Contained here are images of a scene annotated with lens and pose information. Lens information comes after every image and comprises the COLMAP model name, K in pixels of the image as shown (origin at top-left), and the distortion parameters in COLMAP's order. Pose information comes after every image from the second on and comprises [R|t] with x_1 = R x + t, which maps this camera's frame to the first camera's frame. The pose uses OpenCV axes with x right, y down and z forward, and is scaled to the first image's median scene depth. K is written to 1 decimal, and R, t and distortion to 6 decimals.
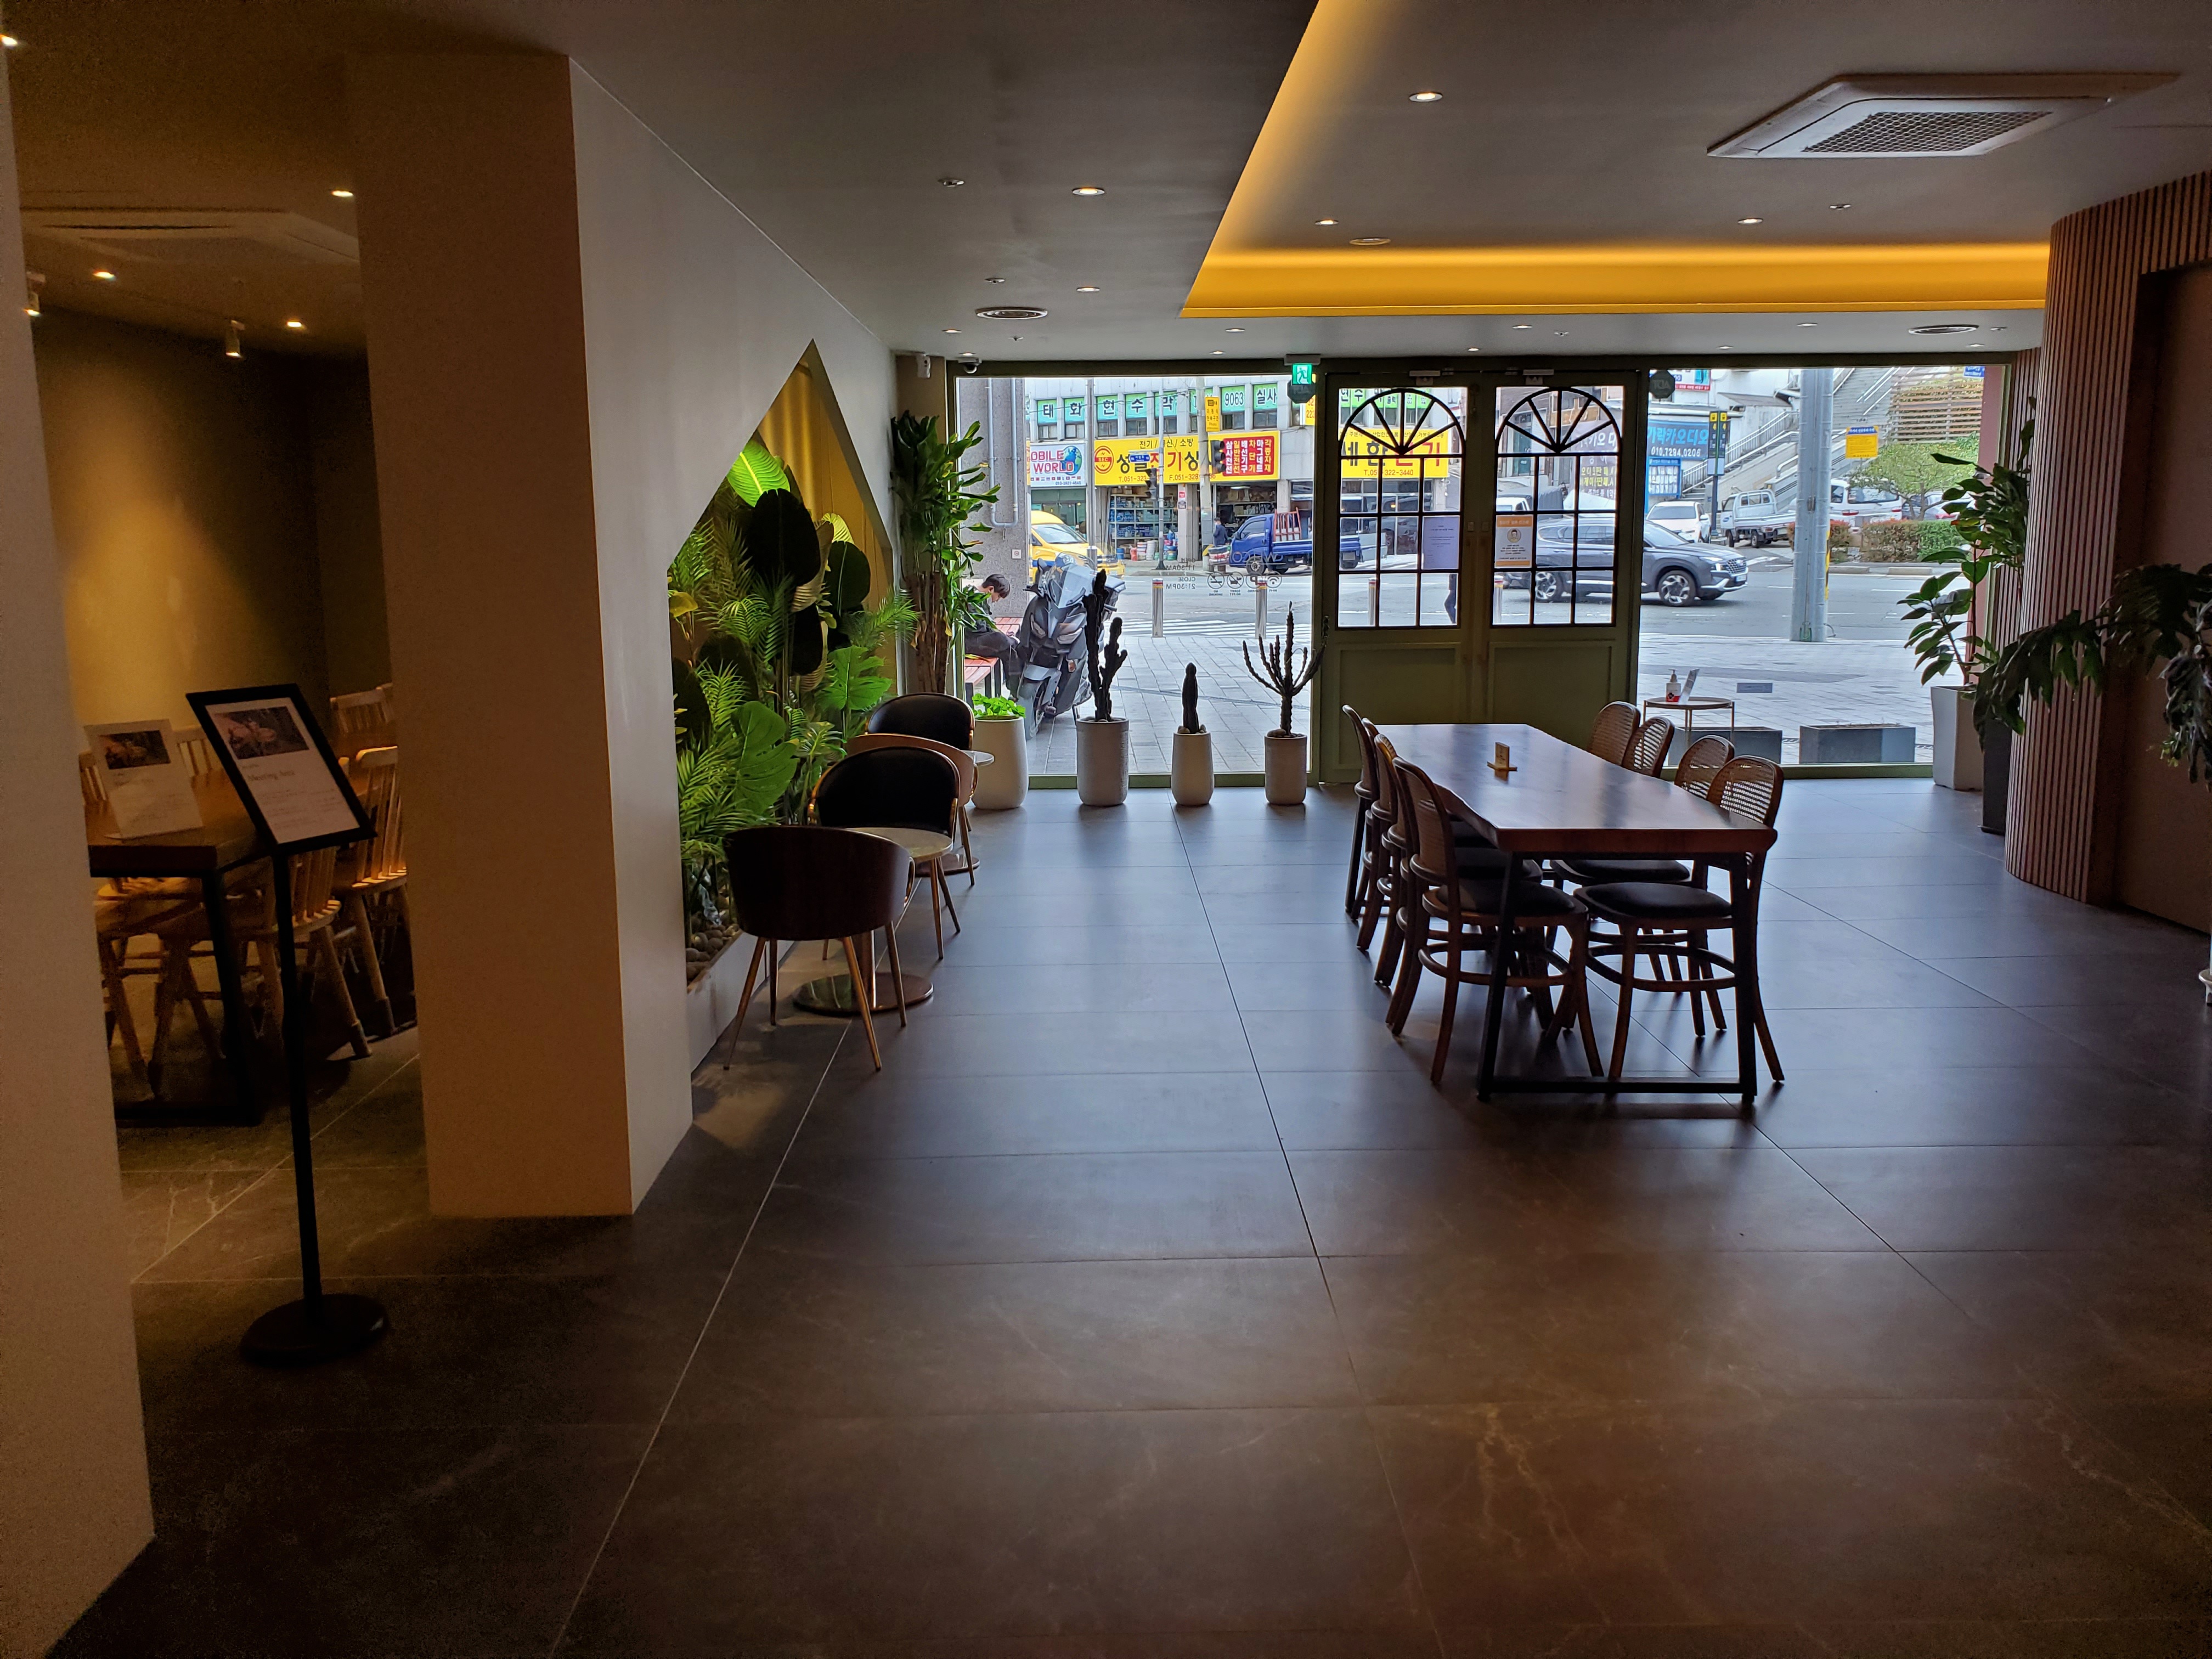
lens RADIAL K [[1729.2, 0, 1105.0], [0, 1729.2, 823.1], [0, 0, 1]] dist [0.047343, 0.000679]
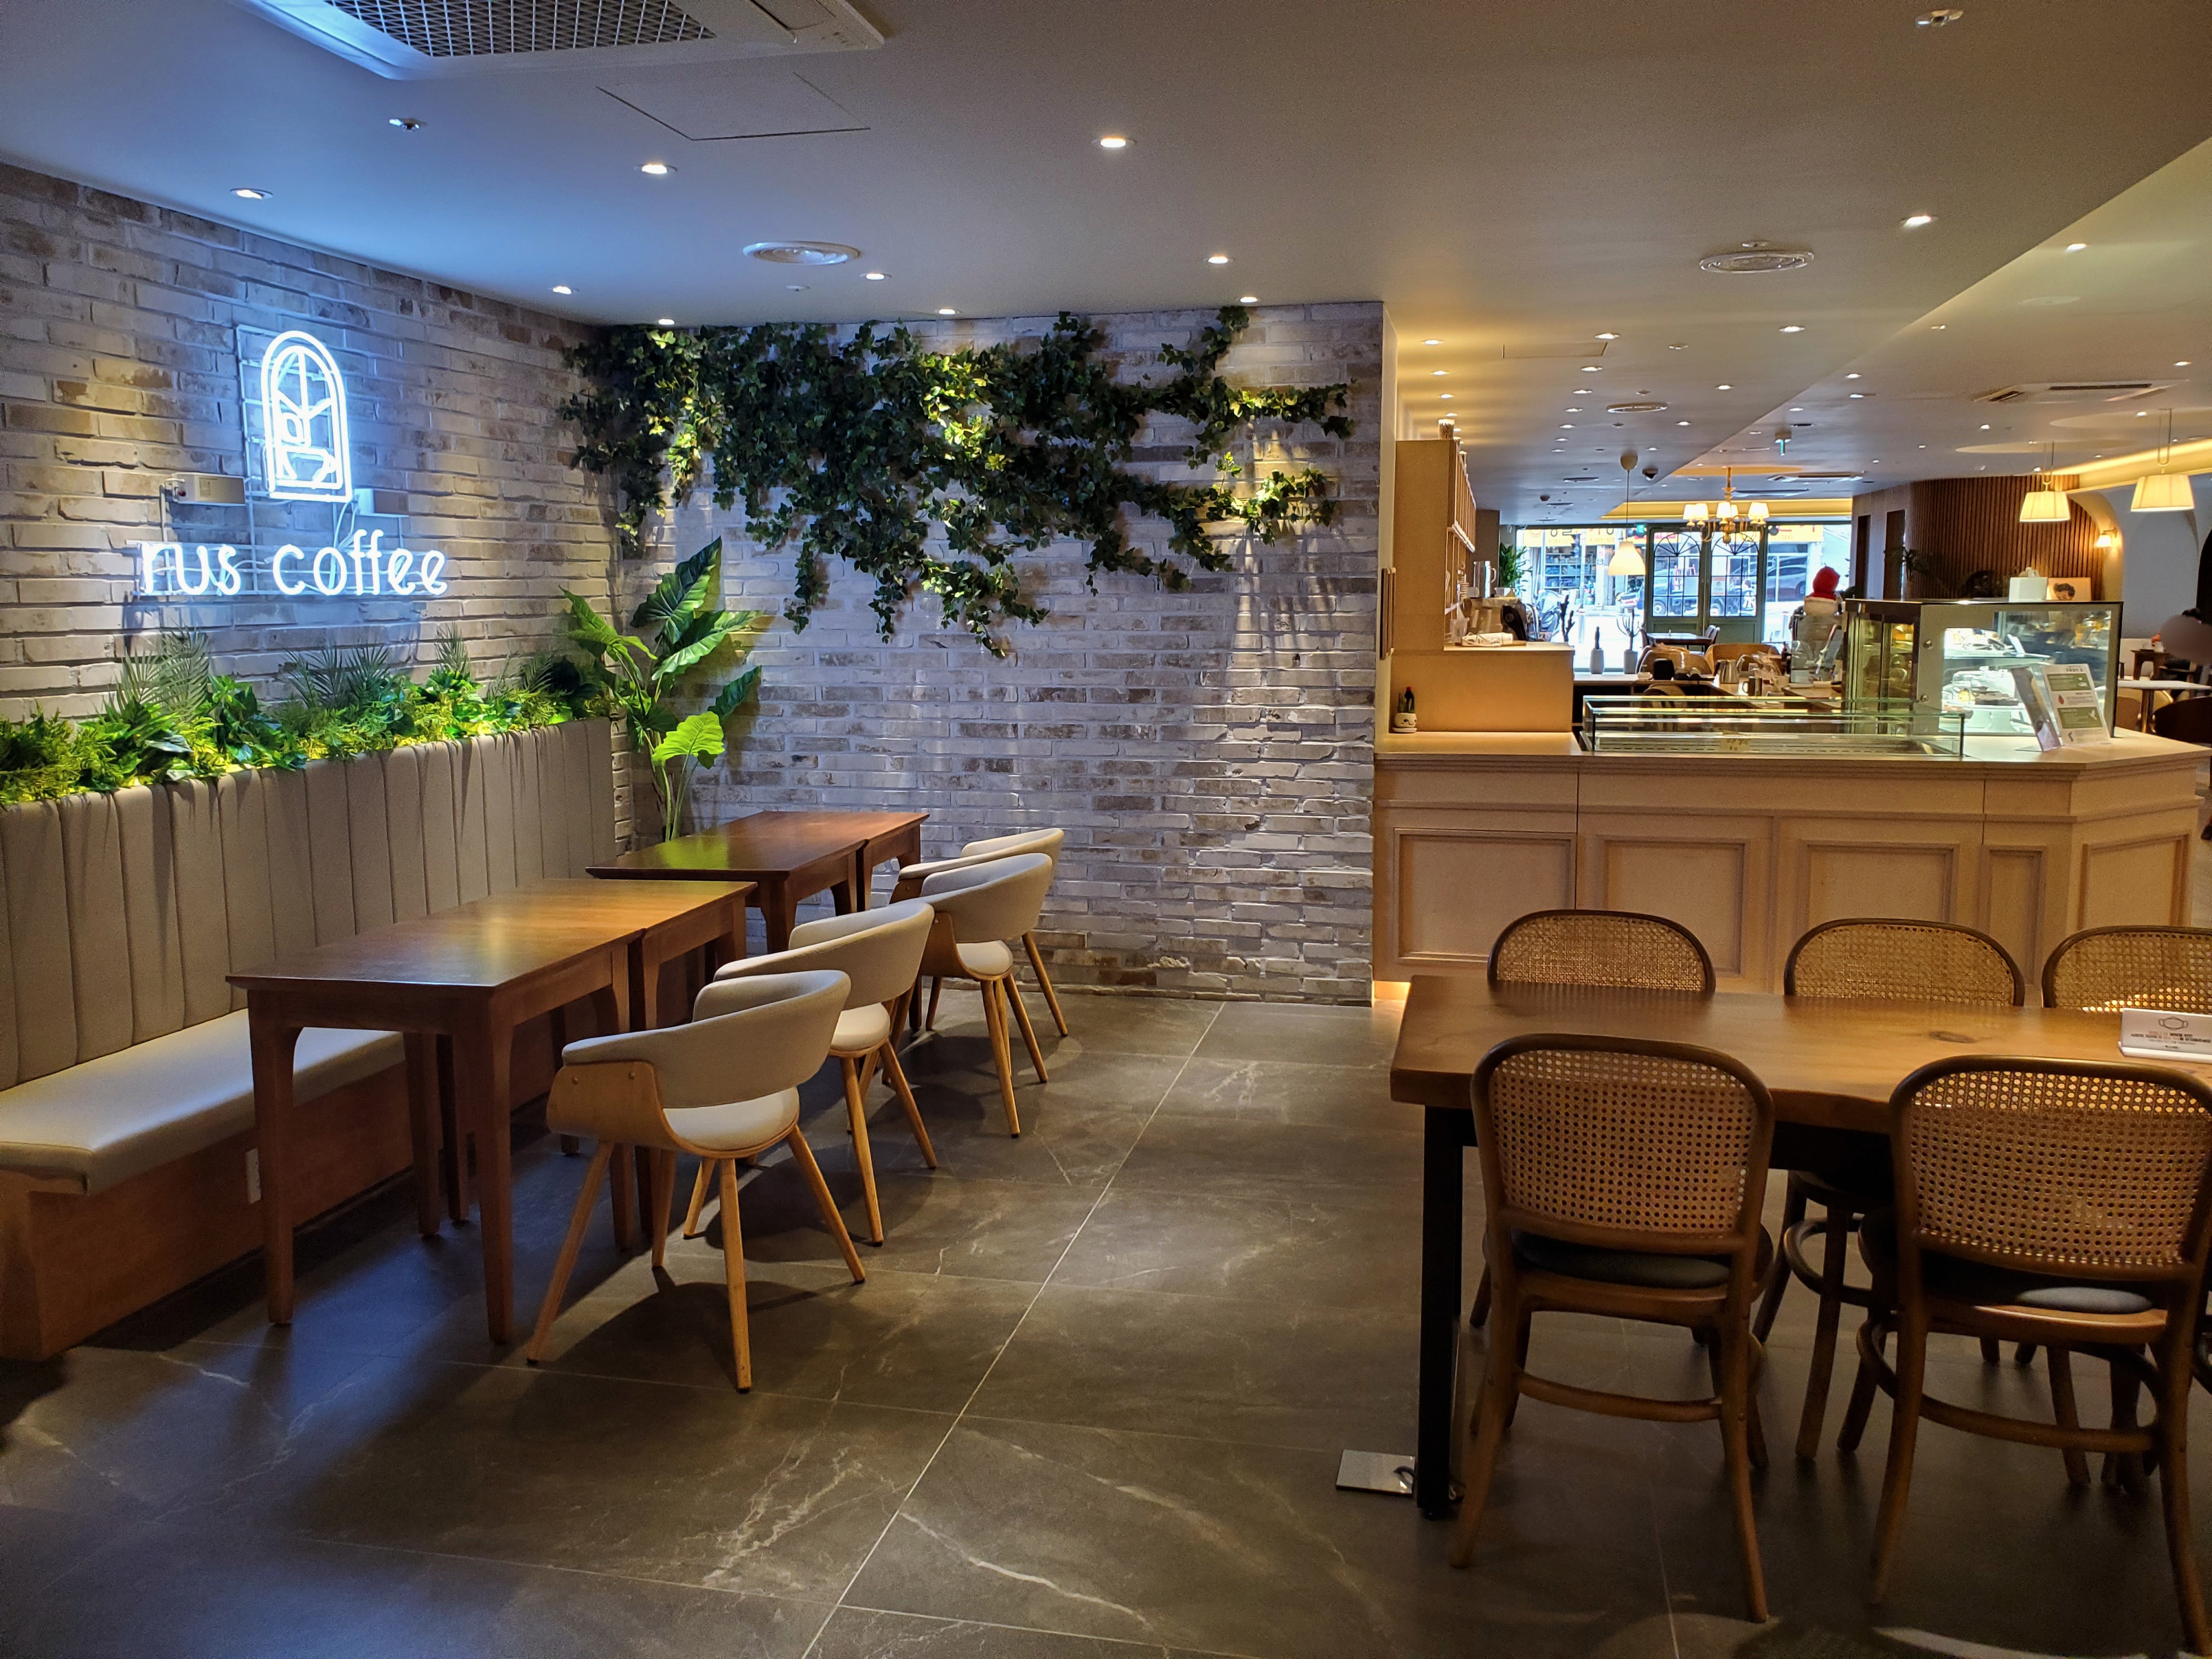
lens RADIAL K [[1729.2, 0, 1107.7], [0, 1729.2, 818.4], [0, 0, 1]] dist [0.047343, 0.000679]
pose [[0.973512, 0.033622, -0.226150, -0.011412], [-0.040791, 0.998800, -0.027100, 0.048037], [0.224967, 0.035607, 0.973716, -0.283151]]
